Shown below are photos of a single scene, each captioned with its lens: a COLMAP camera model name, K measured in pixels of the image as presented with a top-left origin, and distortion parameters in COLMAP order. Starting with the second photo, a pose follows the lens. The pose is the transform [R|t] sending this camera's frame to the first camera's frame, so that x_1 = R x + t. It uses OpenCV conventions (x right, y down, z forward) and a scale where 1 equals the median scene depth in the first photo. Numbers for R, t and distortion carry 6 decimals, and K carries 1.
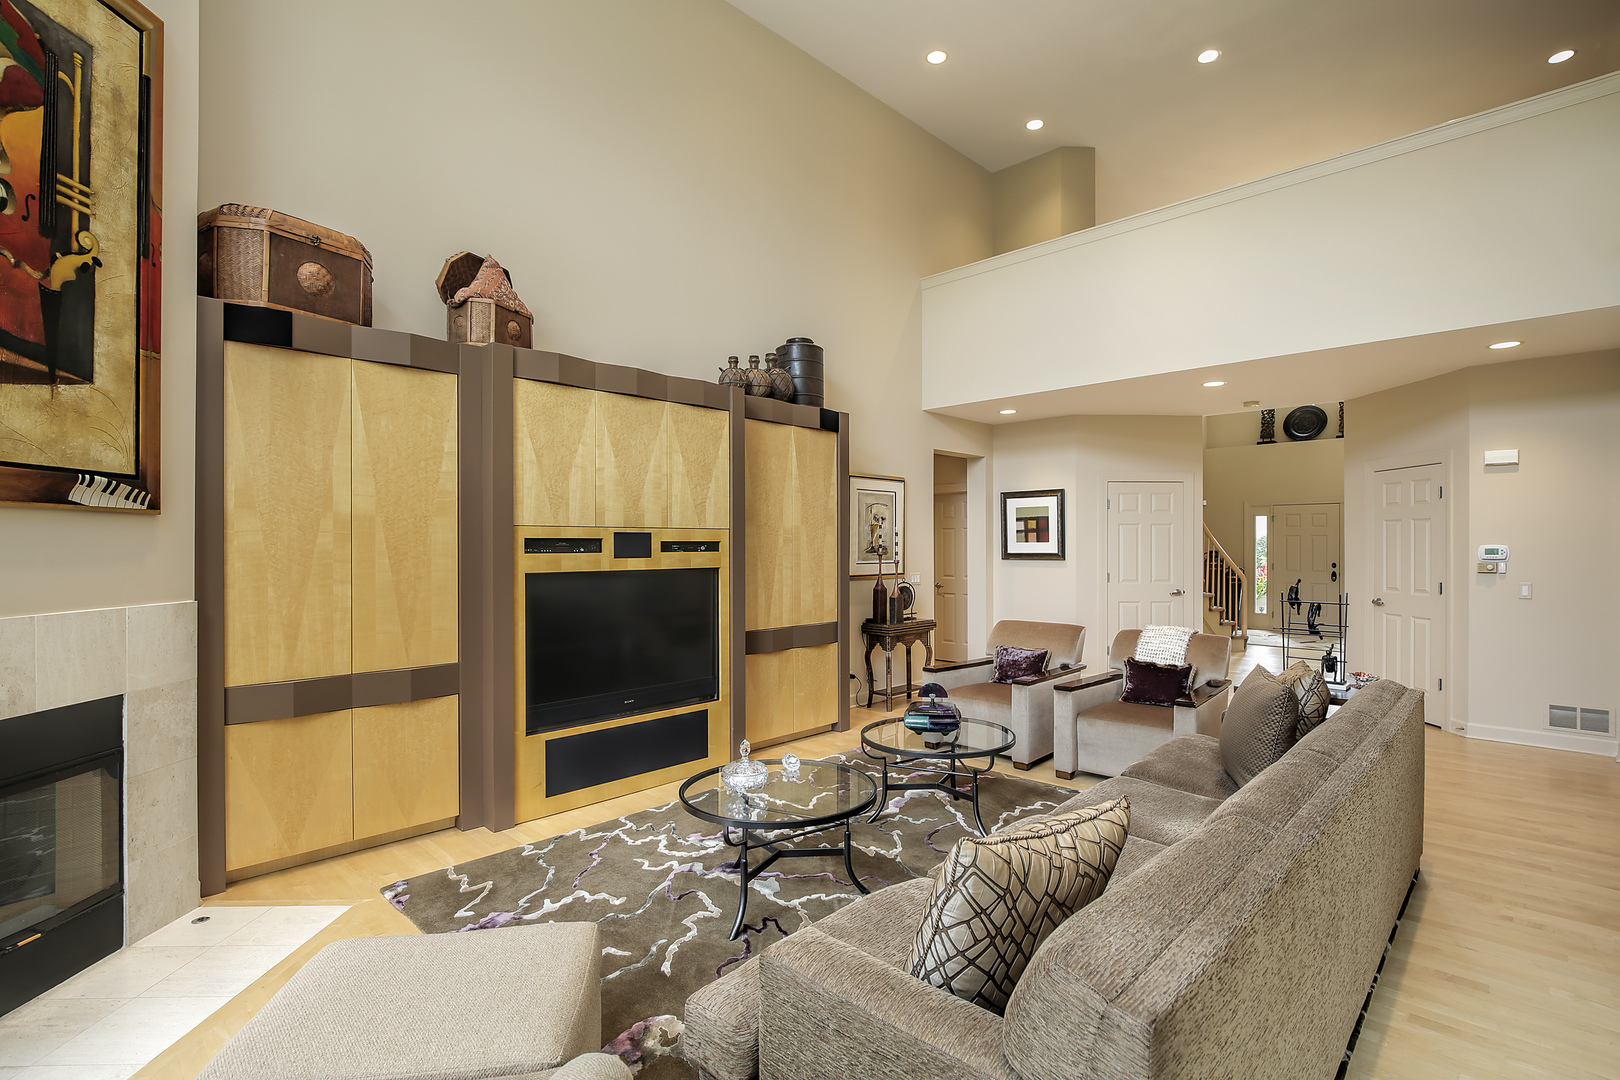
lens RADIAL K [[744.0, 0, 861.3], [0, 744.0, 548.1], [0, 0, 1]] dist [-0.003120, -0.000023]
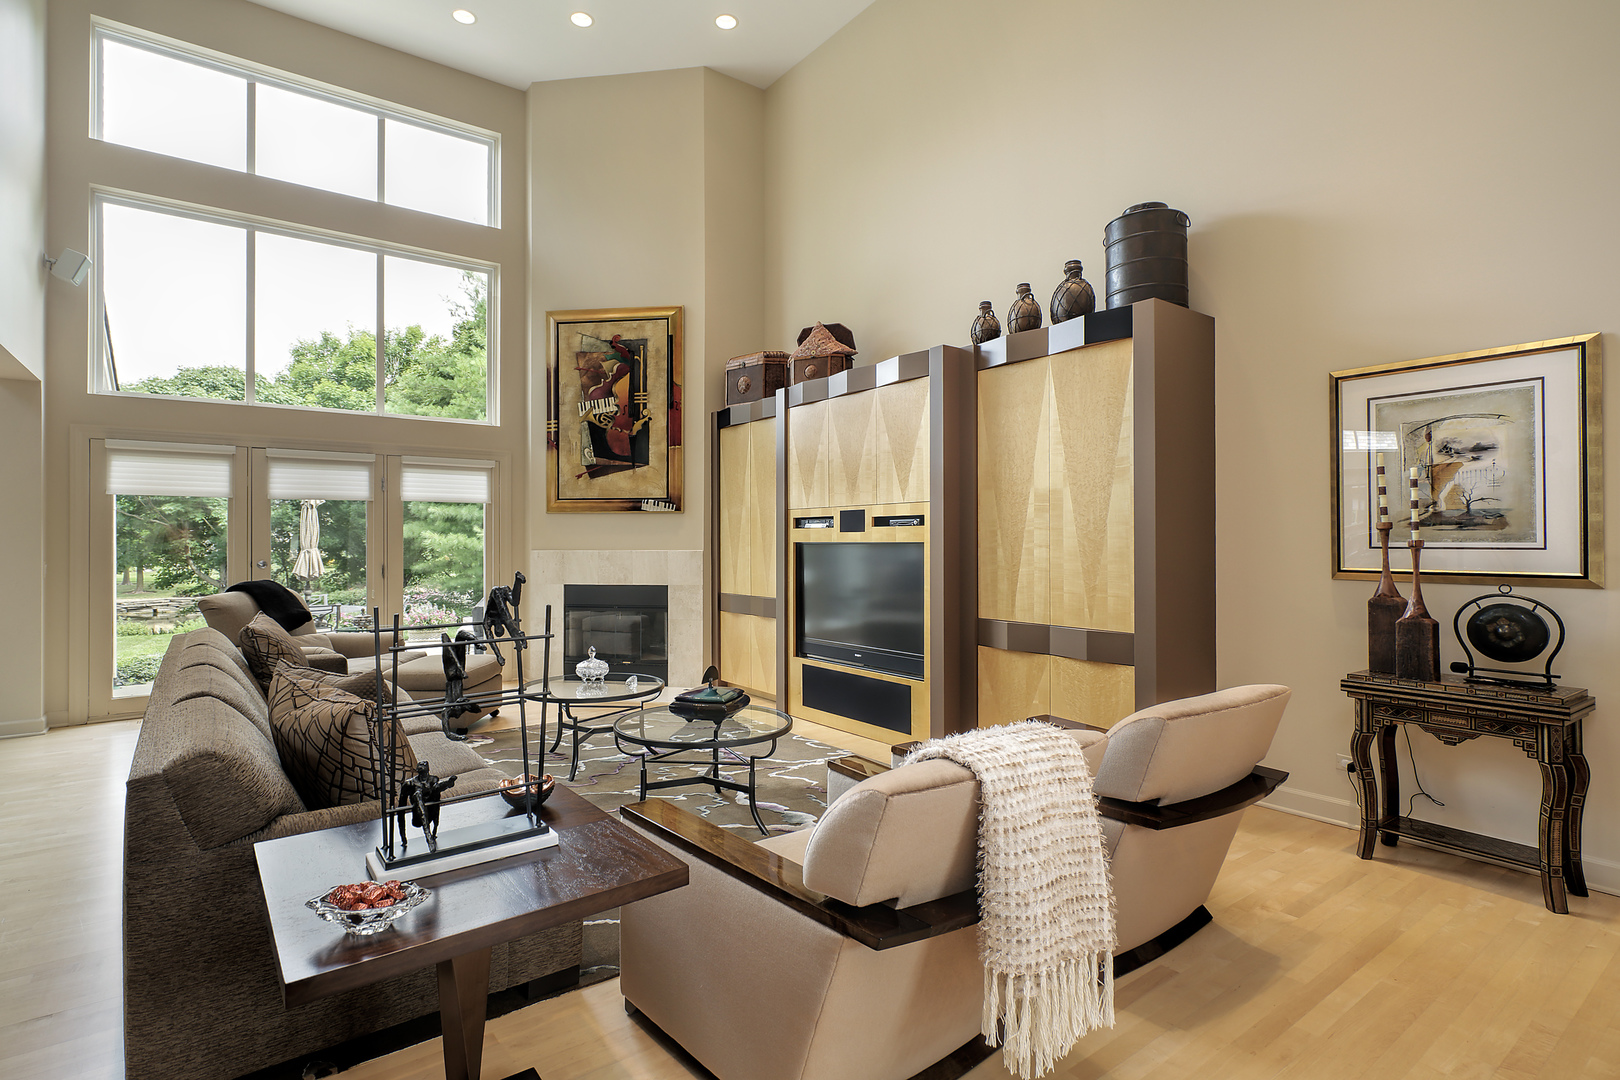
lens RADIAL K [[734.3, 0, 796.9], [0, 734.3, 526.1], [0, 0, 1]] dist [0.002950, 0.000152]
pose [[-0.138591, -0.010166, -0.990298, 1.132418], [0.004705, 0.999929, -0.010924, 0.021589], [0.990339, -0.006174, -0.138533, 1.429226]]
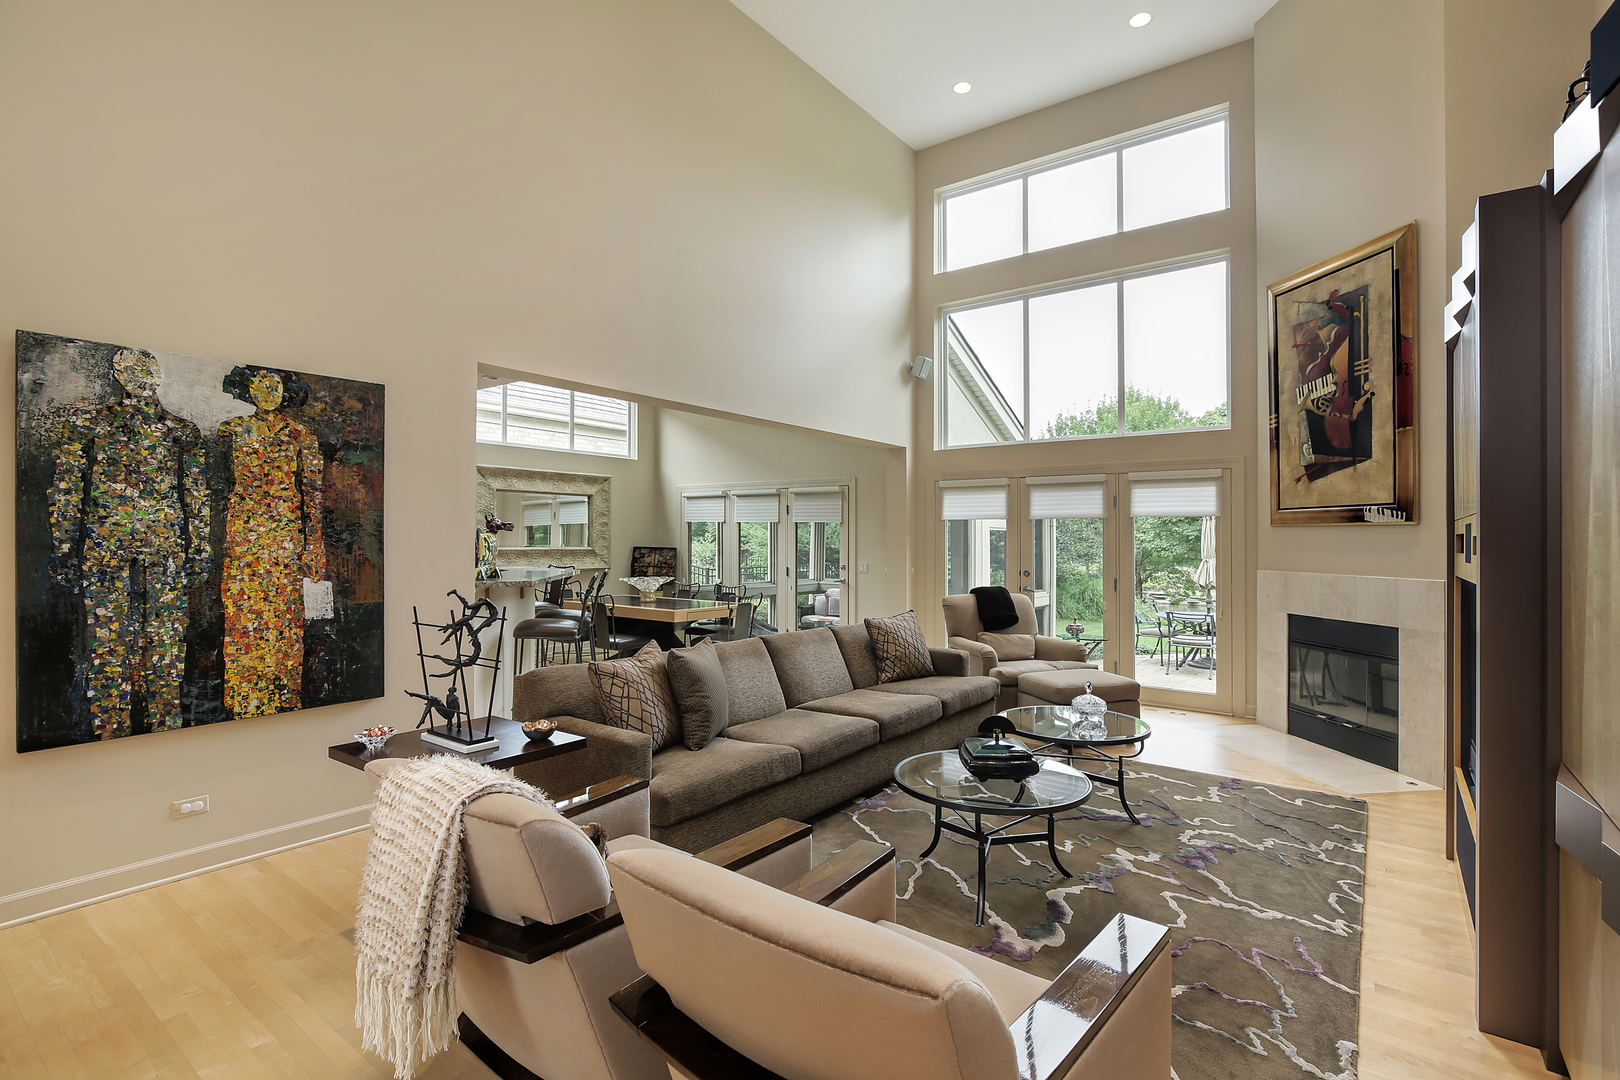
lens RADIAL K [[819.6, 0, 908.0], [0, 819.6, 531.6], [0, 0, 1]] dist [-0.019574, -0.000787]
pose [[-0.980041, -0.001413, -0.198792, 0.422731], [0.000544, 0.999952, -0.009787, -0.009157], [0.198796, -0.009700, -0.979993, 2.136078]]
